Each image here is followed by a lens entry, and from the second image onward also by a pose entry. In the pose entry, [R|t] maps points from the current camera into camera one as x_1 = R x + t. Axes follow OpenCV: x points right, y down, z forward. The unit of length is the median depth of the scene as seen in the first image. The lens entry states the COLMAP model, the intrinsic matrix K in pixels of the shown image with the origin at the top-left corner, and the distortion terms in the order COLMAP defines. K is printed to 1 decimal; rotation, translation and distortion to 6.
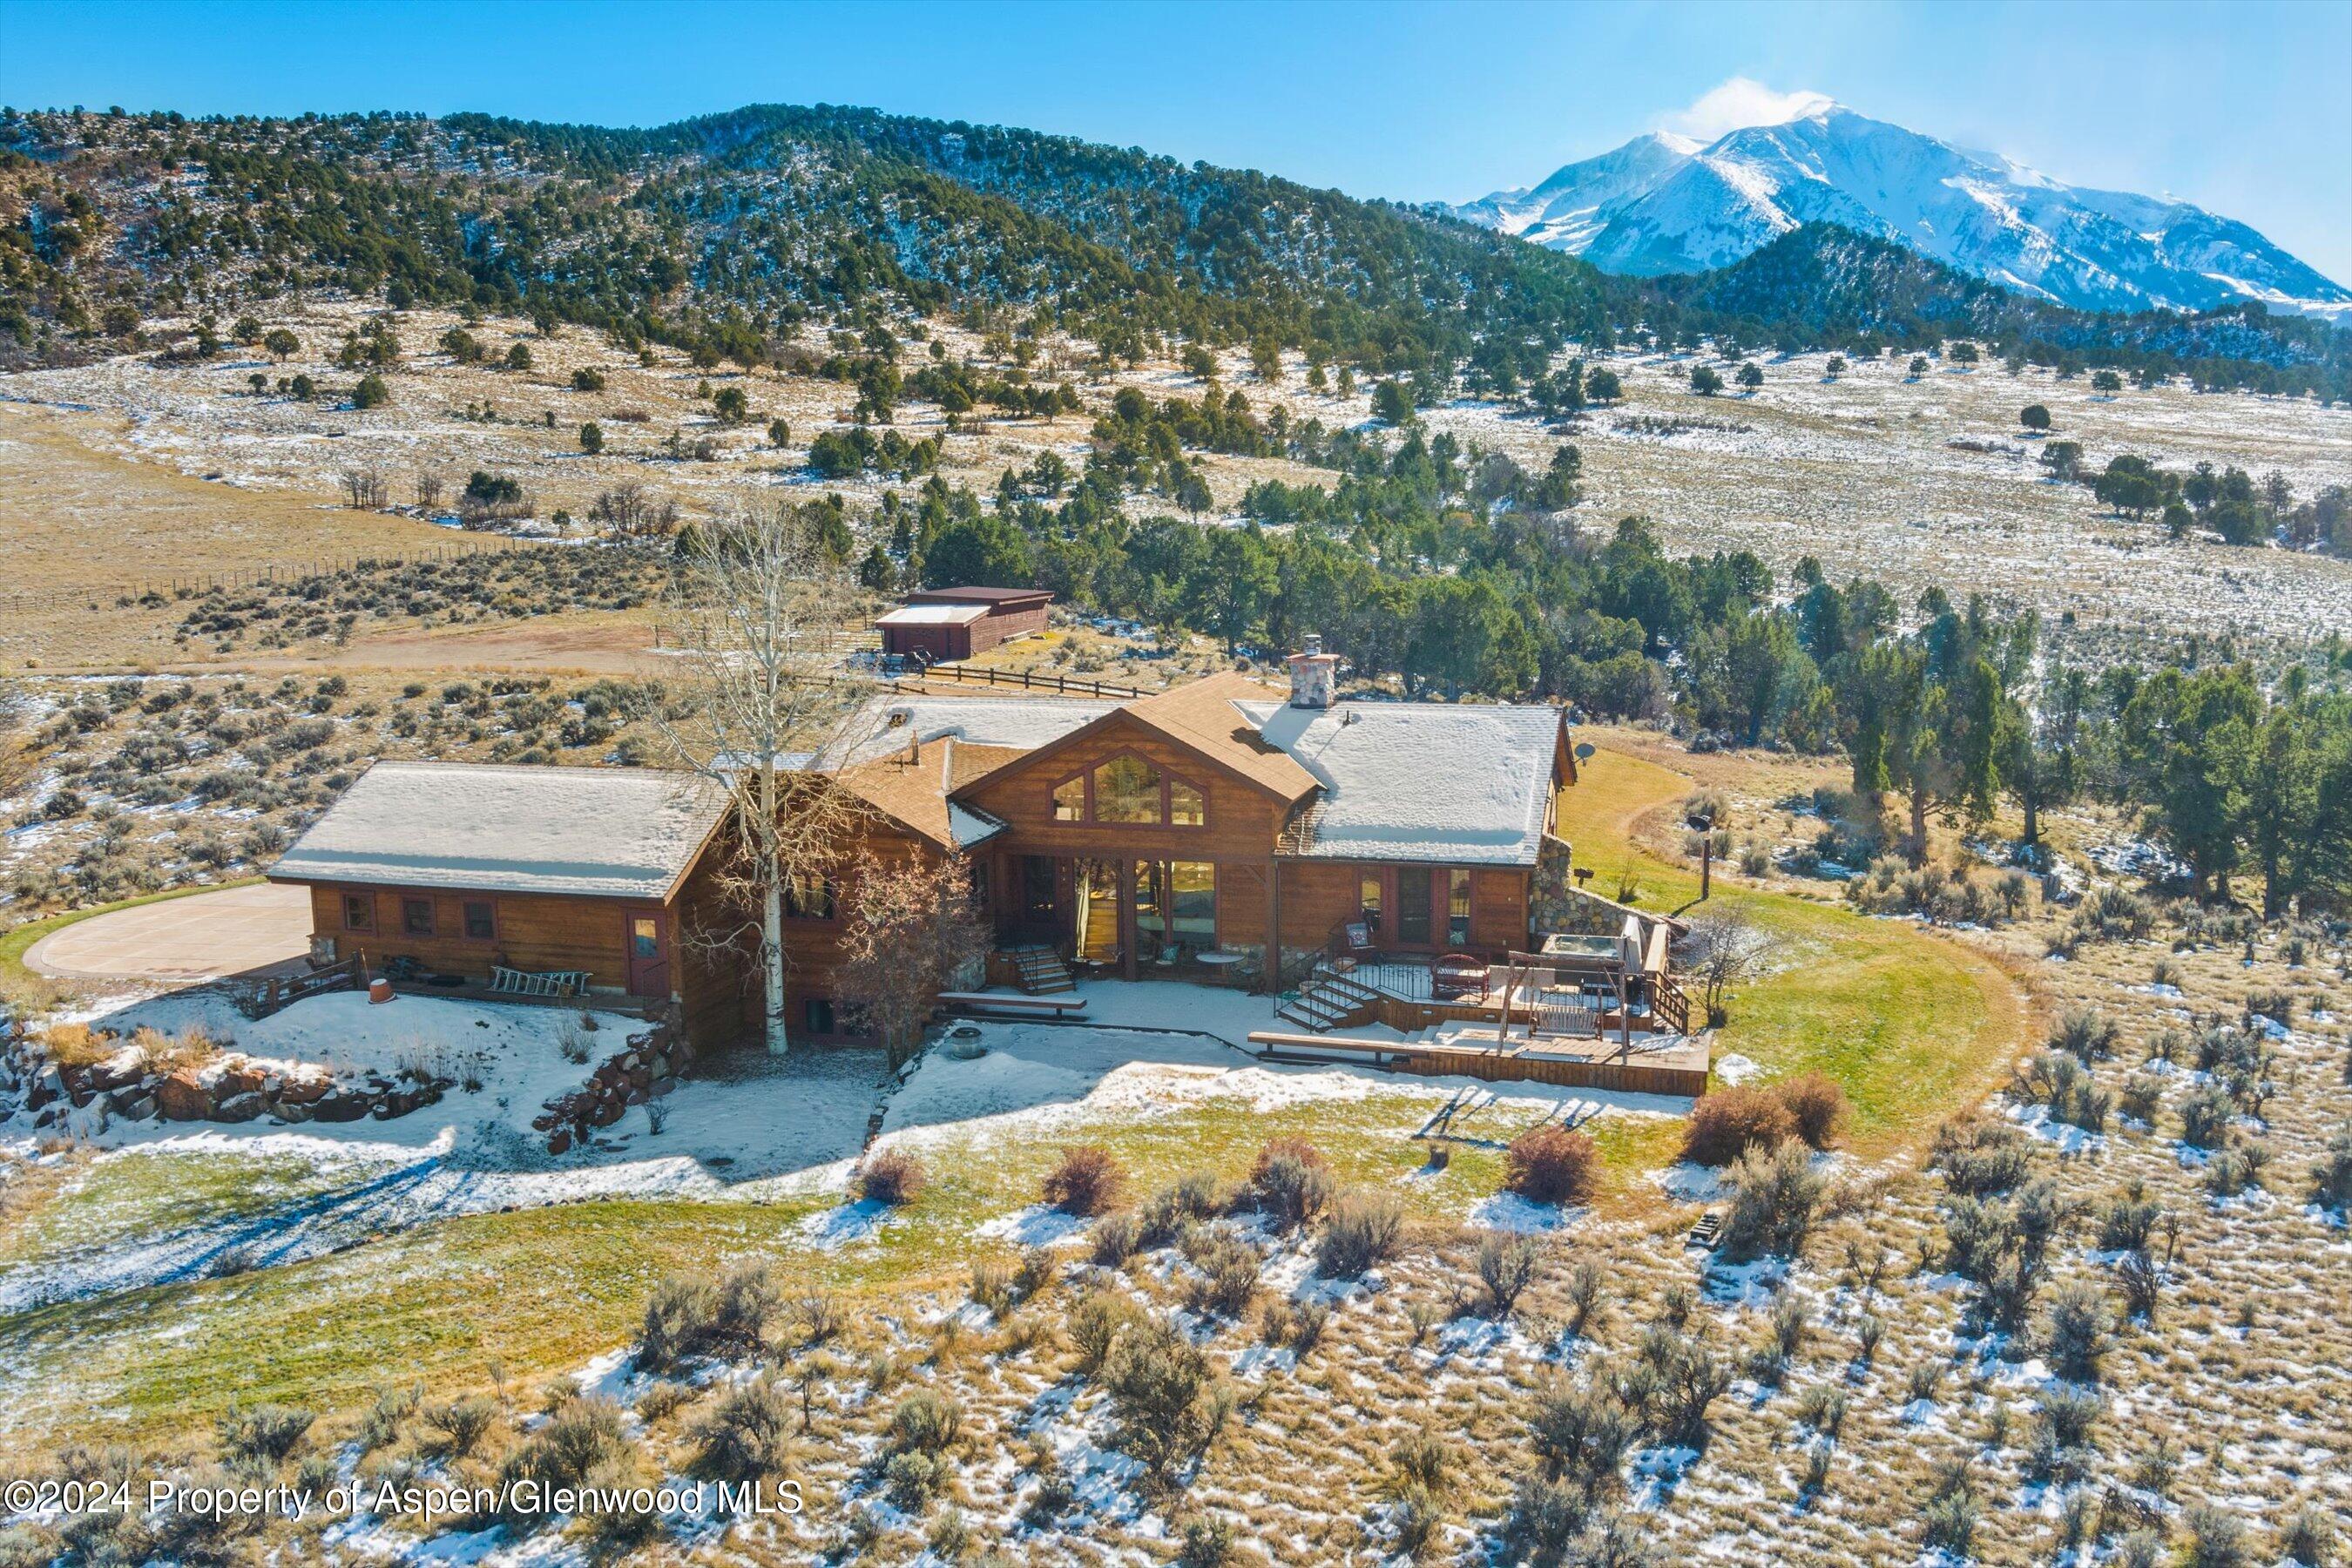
lens RADIAL K [[1901.6, 0, 1178.4], [0, 1901.6, 792.3], [0, 0, 1]] dist [-0.070662, 0.005157]
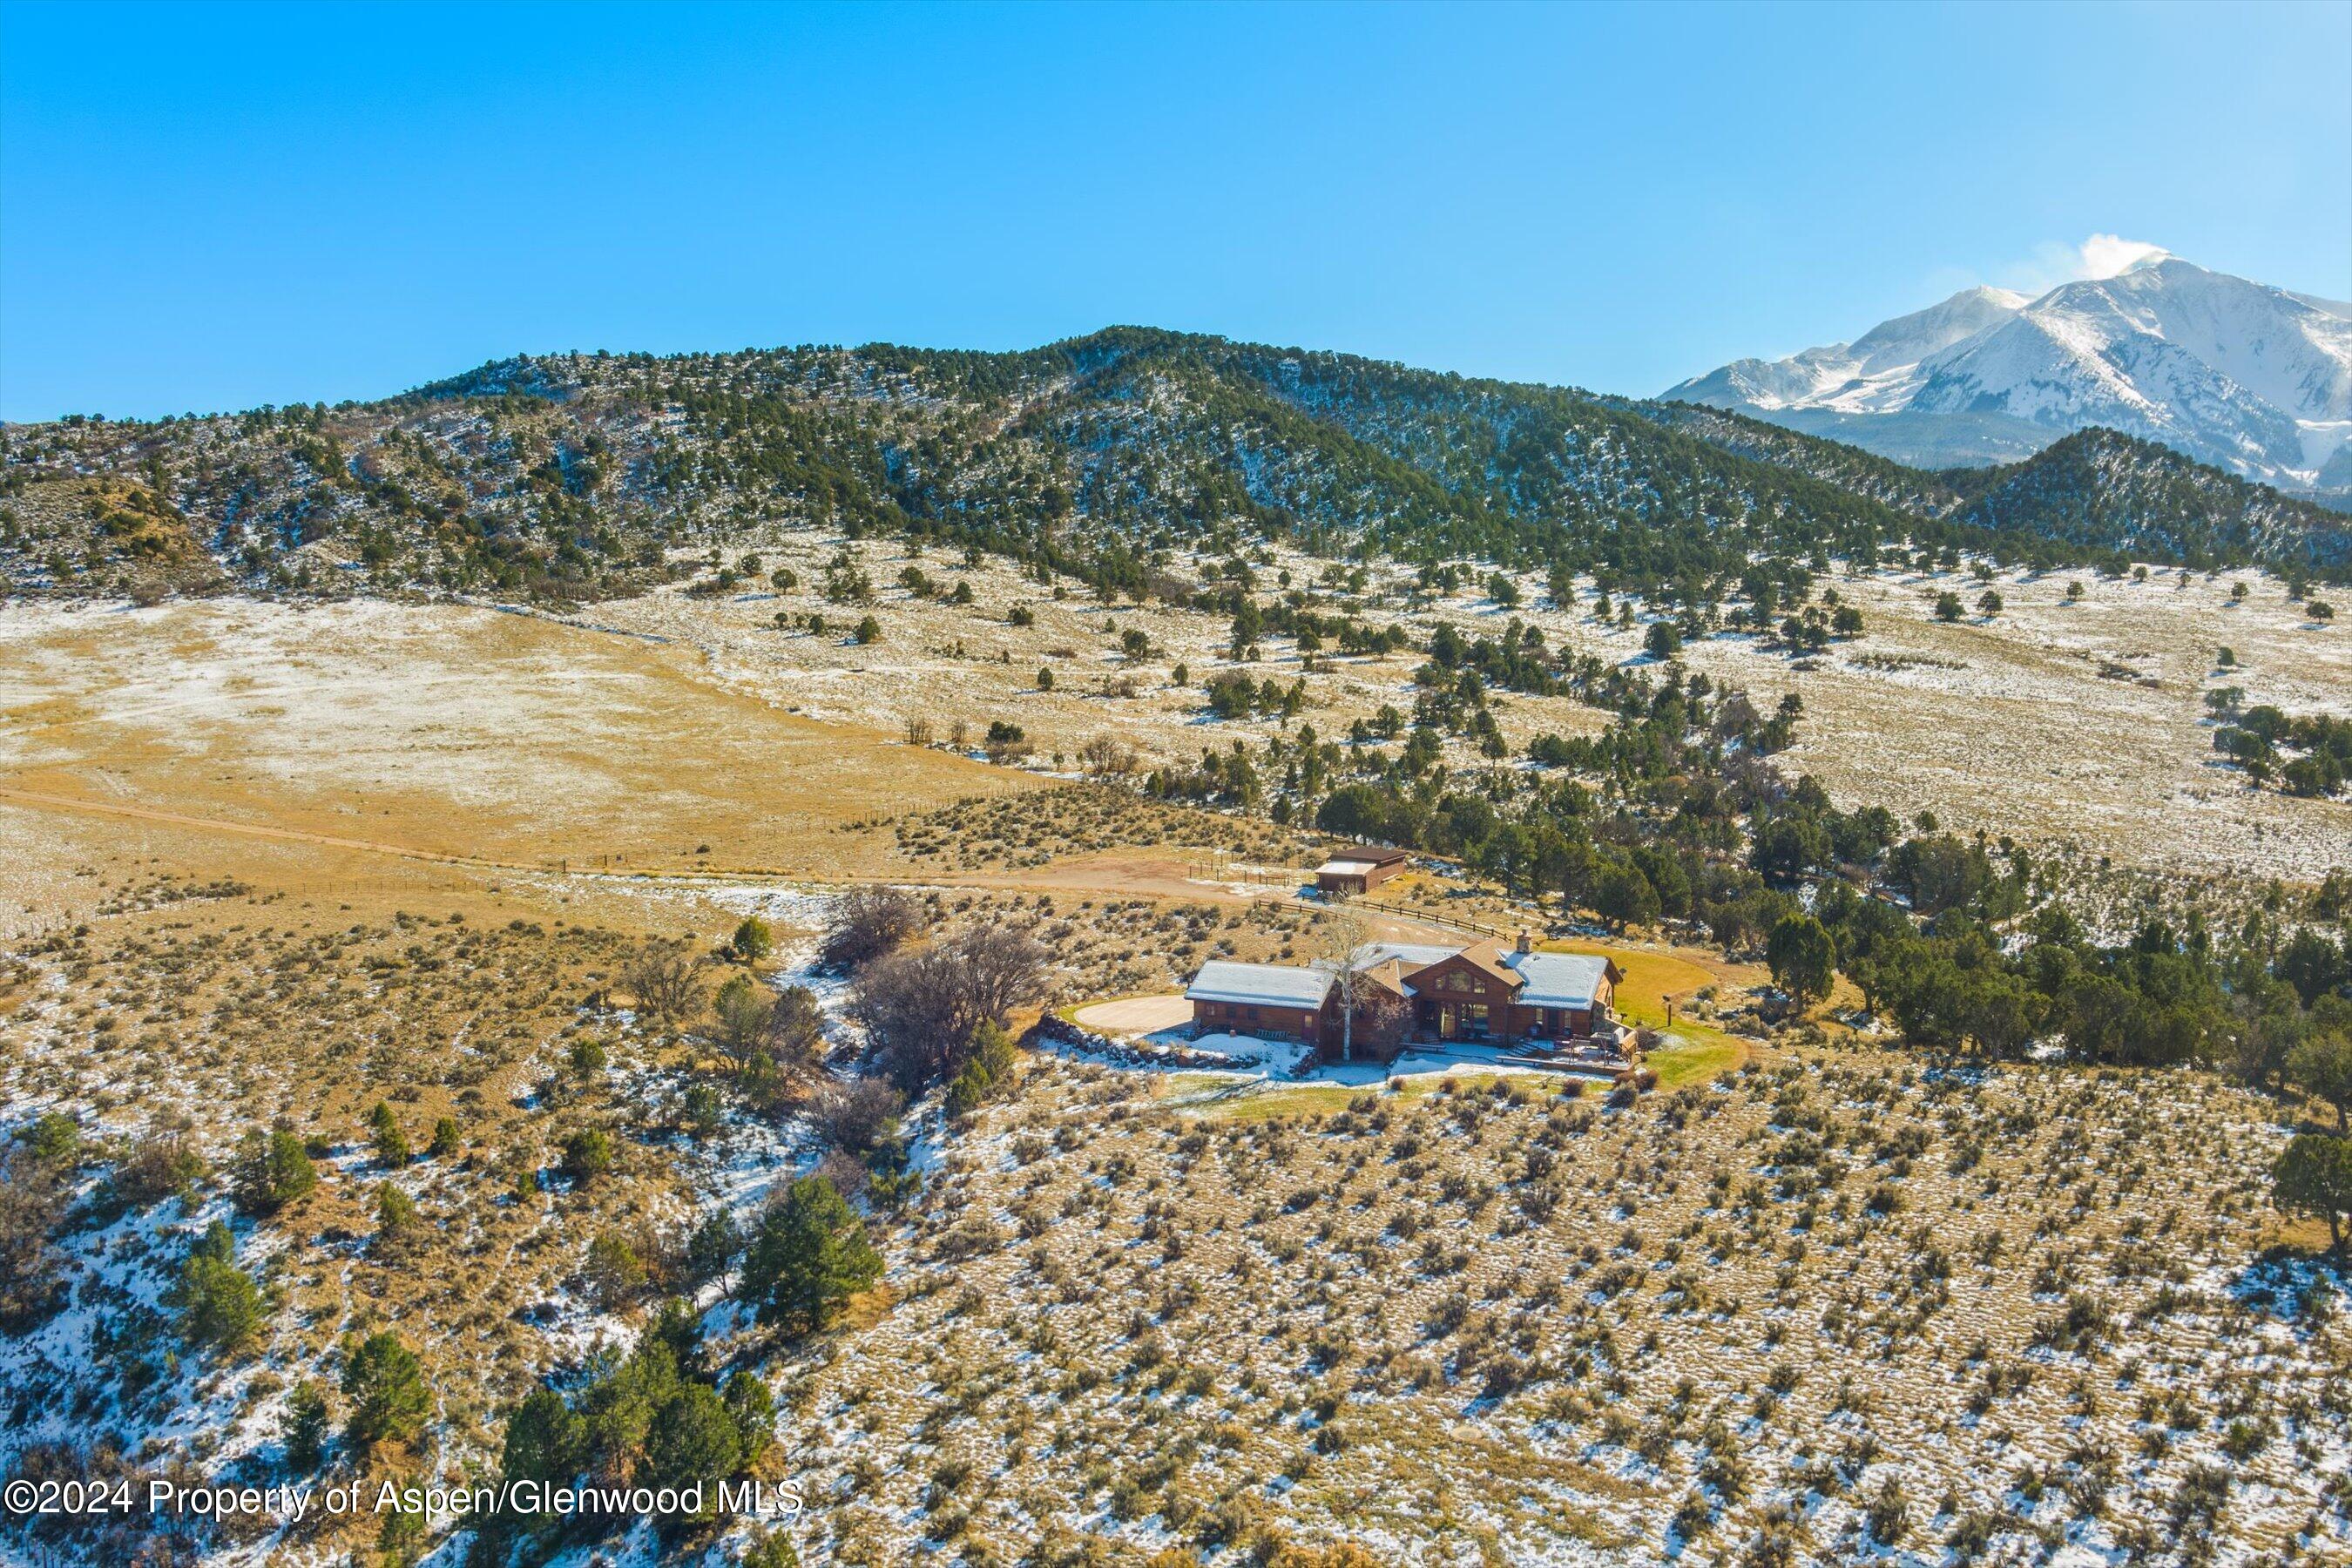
lens RADIAL K [[1901.6, 0, 1178.4], [0, 1901.6, 792.3], [0, 0, 1]] dist [-0.070662, 0.005157]
pose [[0.987219, 0.023817, -0.157581, -0.000058], [-0.035773, 0.996655, -0.073473, -0.006513], [0.155304, 0.078171, 0.984769, -0.221444]]
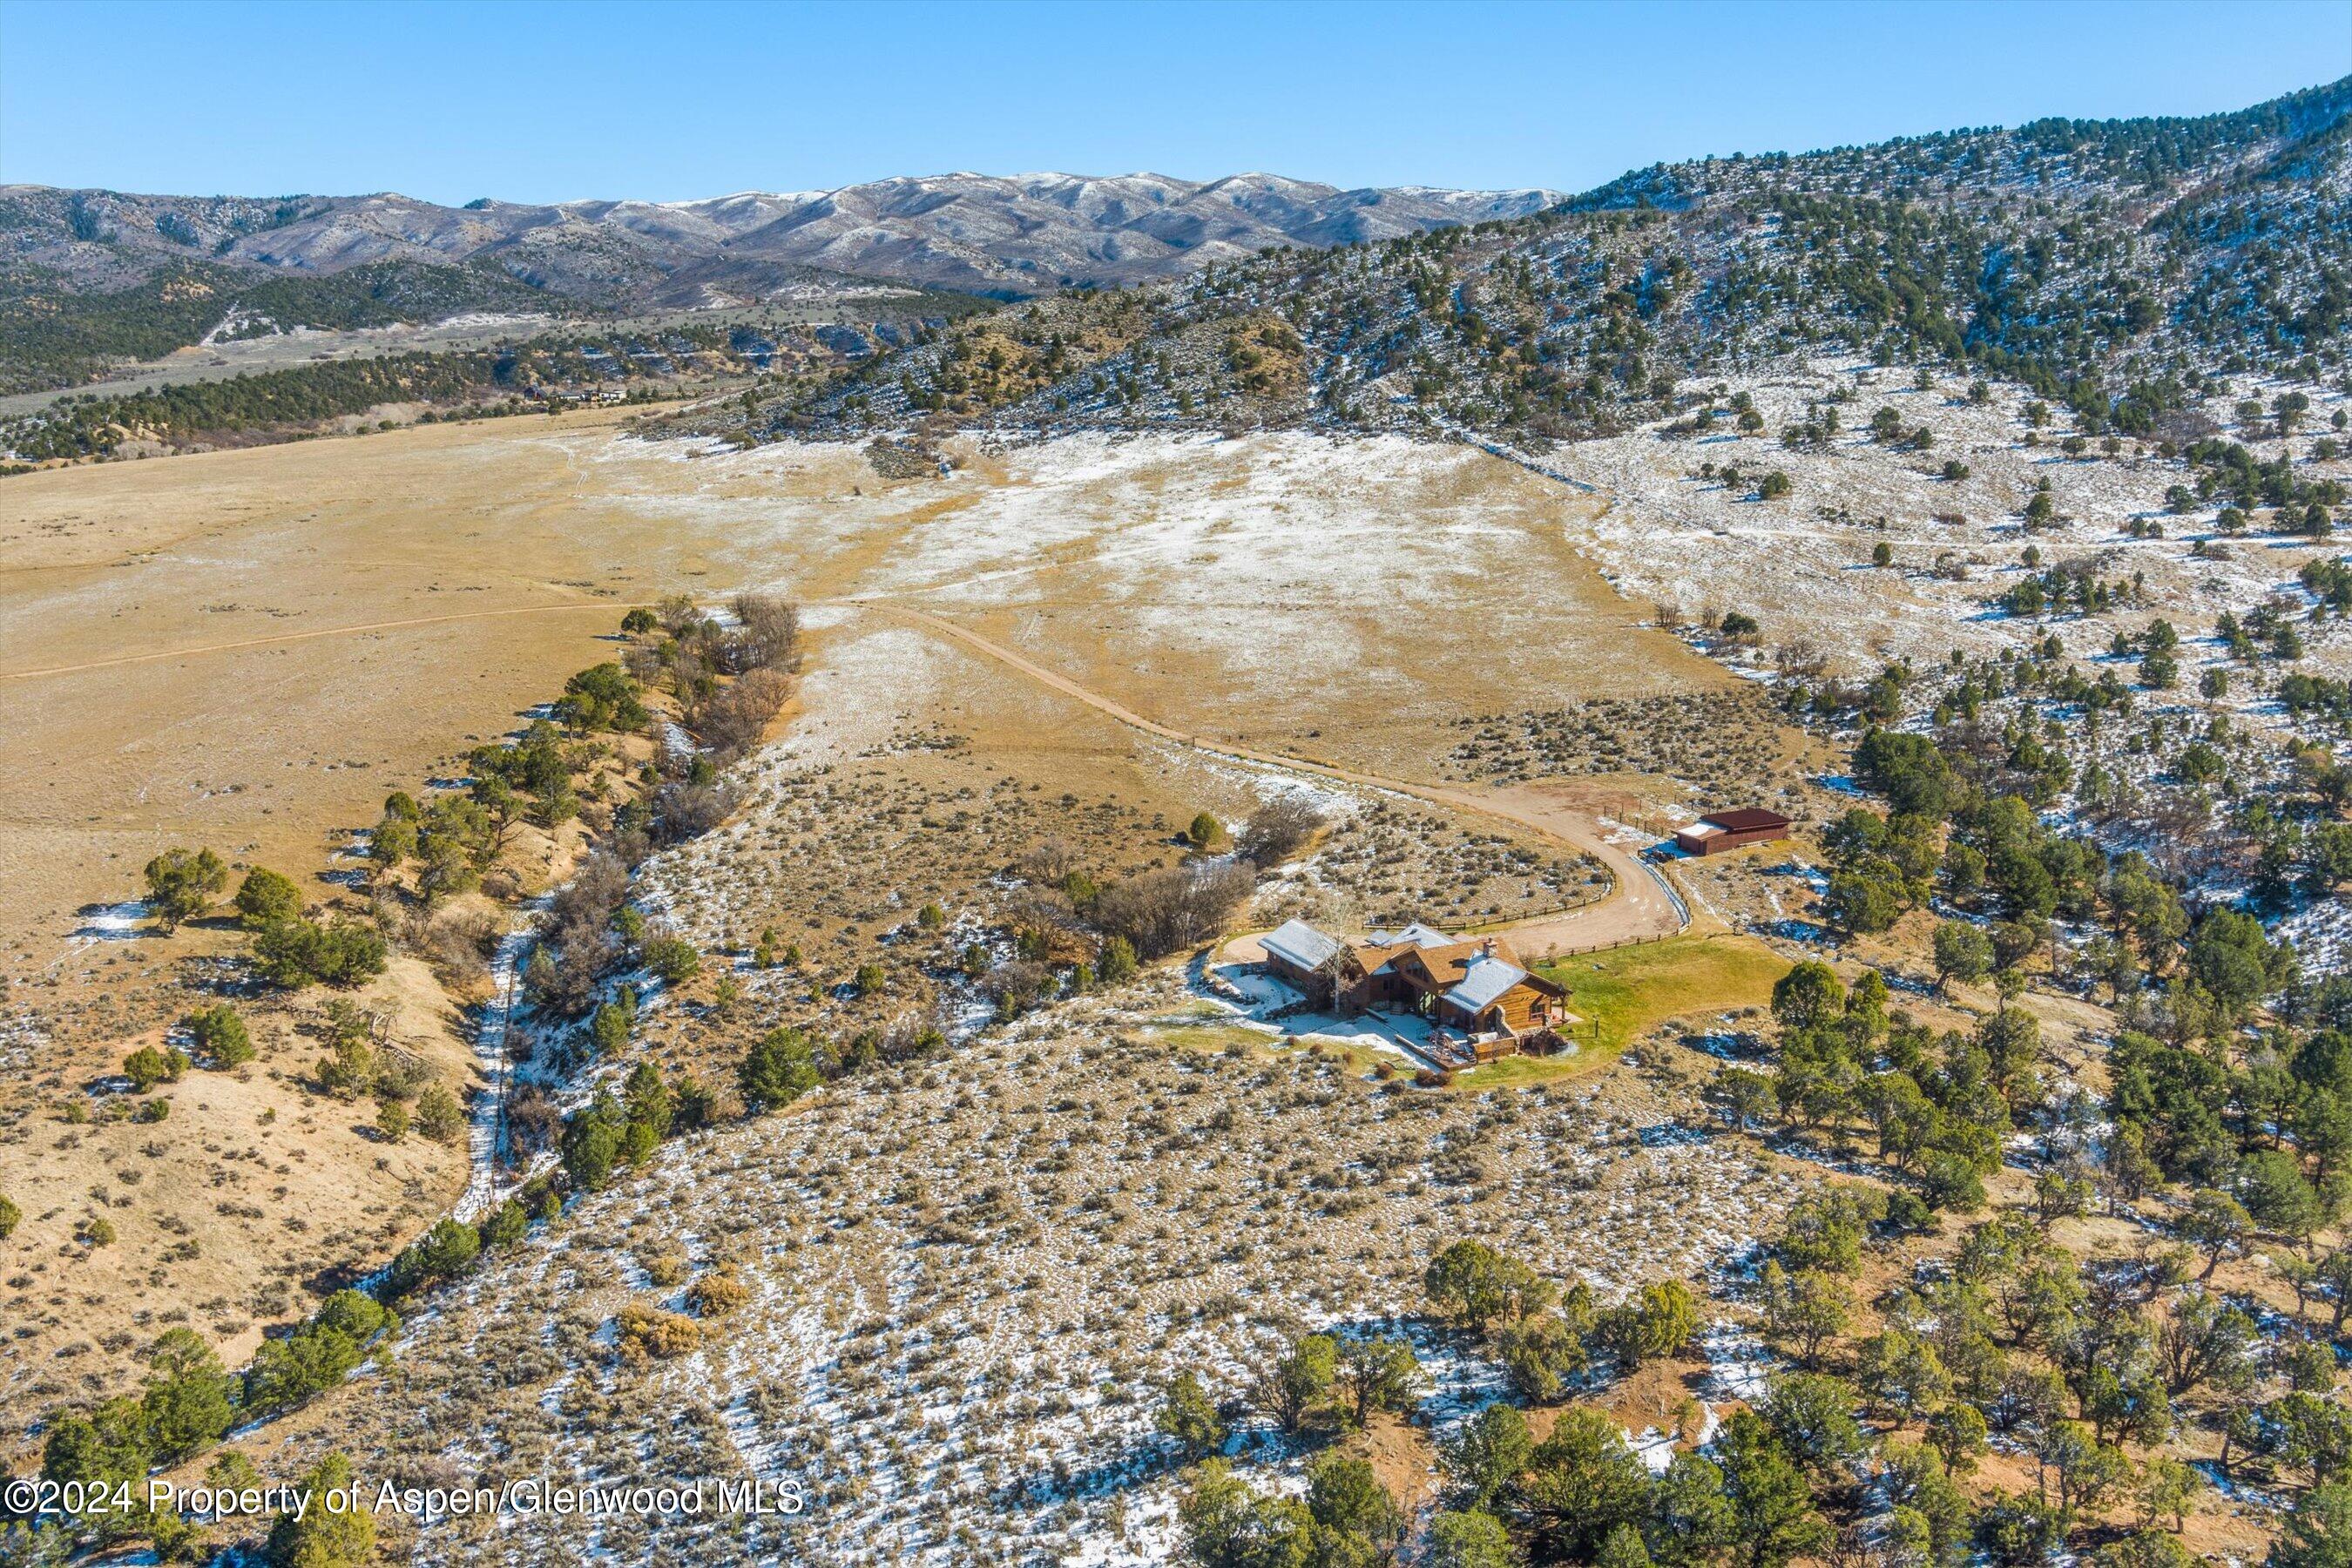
lens RADIAL K [[1901.6, 0, 1178.4], [0, 1901.6, 792.3], [0, 0, 1]] dist [-0.070662, 0.005157]
pose [[0.669750, 0.165417, -0.723928, 0.252492], [-0.117694, 0.986197, 0.116459, -0.079333], [0.733200, 0.007204, 0.679974, -0.212776]]
